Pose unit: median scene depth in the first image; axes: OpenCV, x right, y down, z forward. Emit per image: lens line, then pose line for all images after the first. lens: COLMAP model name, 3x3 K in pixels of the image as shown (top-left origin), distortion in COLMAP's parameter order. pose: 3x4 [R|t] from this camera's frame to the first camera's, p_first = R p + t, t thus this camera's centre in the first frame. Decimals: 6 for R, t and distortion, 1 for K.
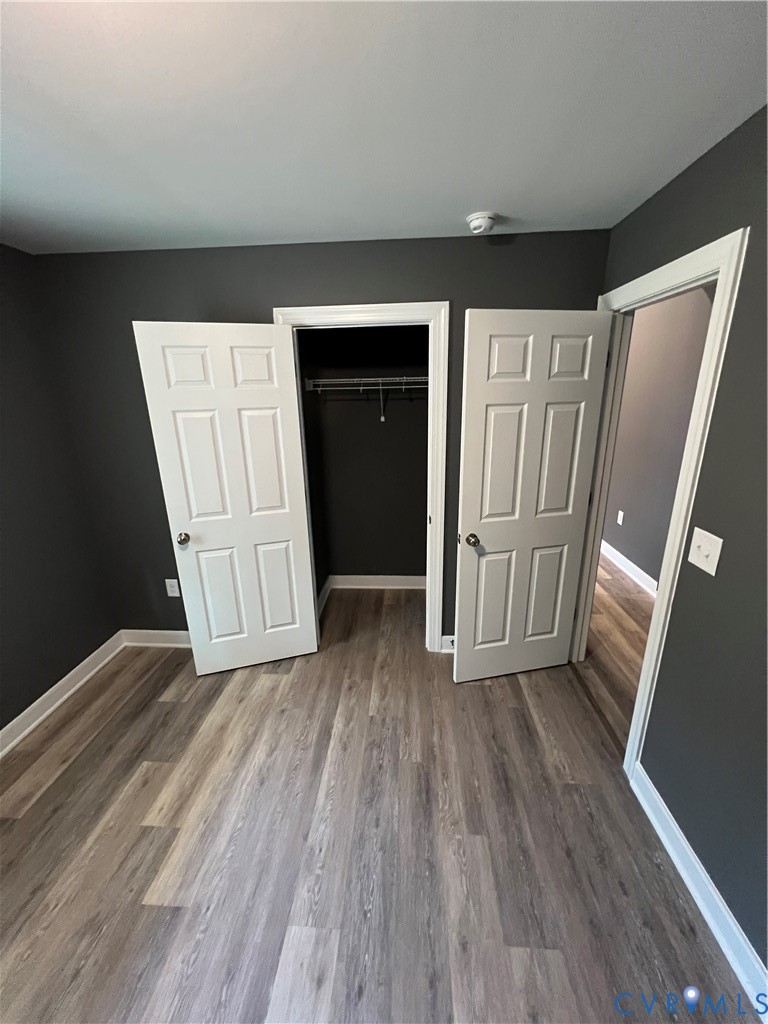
lens RADIAL K [[408.2, 0, 384.0], [0, 408.2, 513.1], [0, 0, 1]] dist [-0.002349, 0.000258]
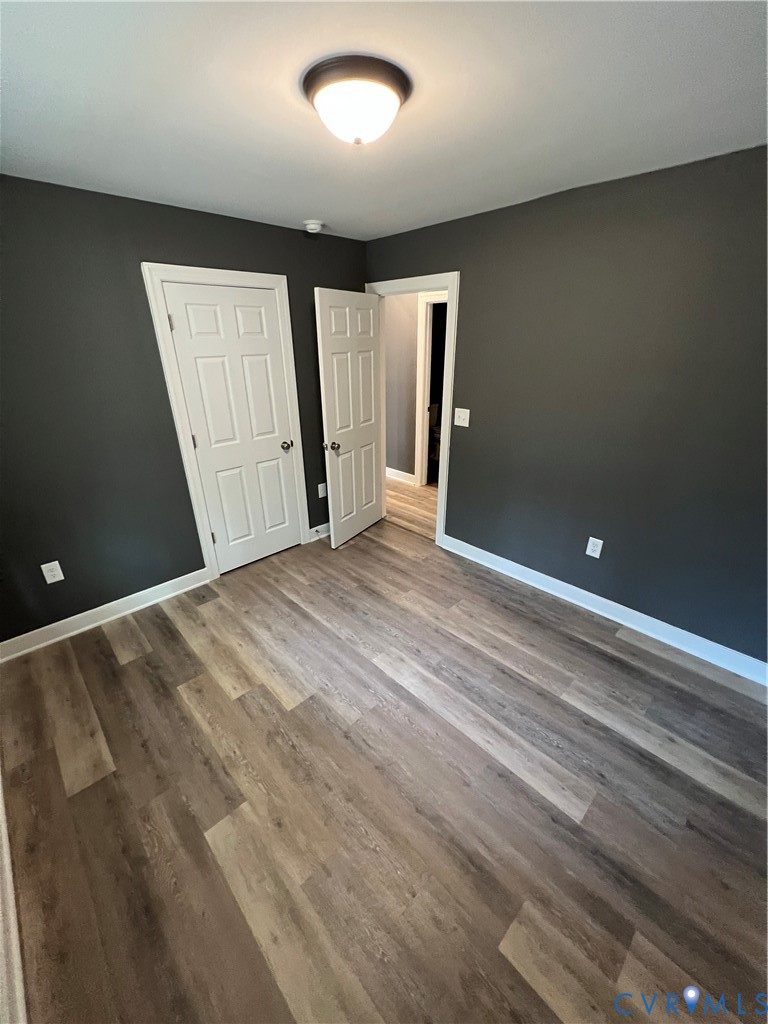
lens RADIAL K [[408.2, 0, 386.0], [0, 408.2, 517.3], [0, 0, 1]] dist [-0.002349, 0.000258]
pose [[0.674557, -0.289859, 0.678937, -0.892565], [0.207535, 0.957059, 0.202402, 0.060034], [-0.708451, 0.004371, 0.705747, -0.214765]]
